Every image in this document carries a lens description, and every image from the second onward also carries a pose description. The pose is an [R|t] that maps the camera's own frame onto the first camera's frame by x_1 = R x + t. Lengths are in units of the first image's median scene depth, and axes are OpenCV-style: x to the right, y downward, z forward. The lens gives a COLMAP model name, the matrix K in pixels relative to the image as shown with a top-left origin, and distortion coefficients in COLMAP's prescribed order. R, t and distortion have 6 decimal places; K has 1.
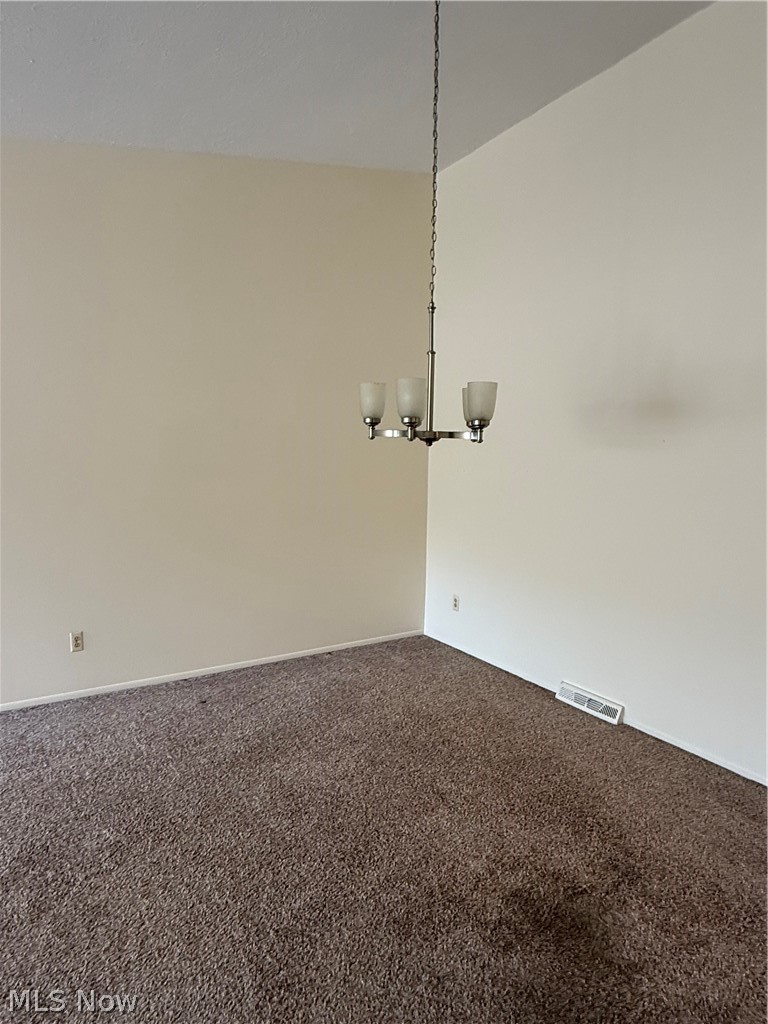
lens RADIAL K [[617.8, 0, 383.3], [0, 617.8, 513.0], [0, 0, 1]] dist [0.001220, -0.002845]
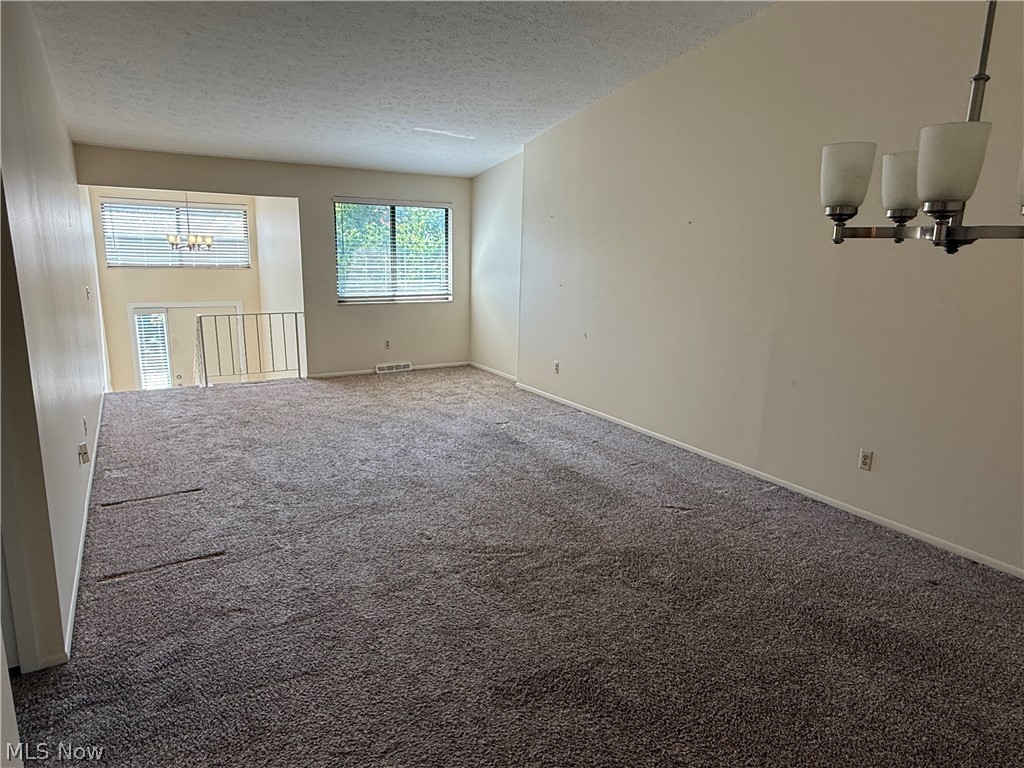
lens RADIAL K [[617.8, 0, 515.0], [0, 617.8, 376.8], [0, 0, 1]] dist [0.001220, -0.002845]
pose [[0.016698, 0.202951, -0.979047, 0.470887], [-0.137814, 0.970304, 0.198788, -0.040987], [0.990317, 0.131607, 0.044172, 0.433601]]
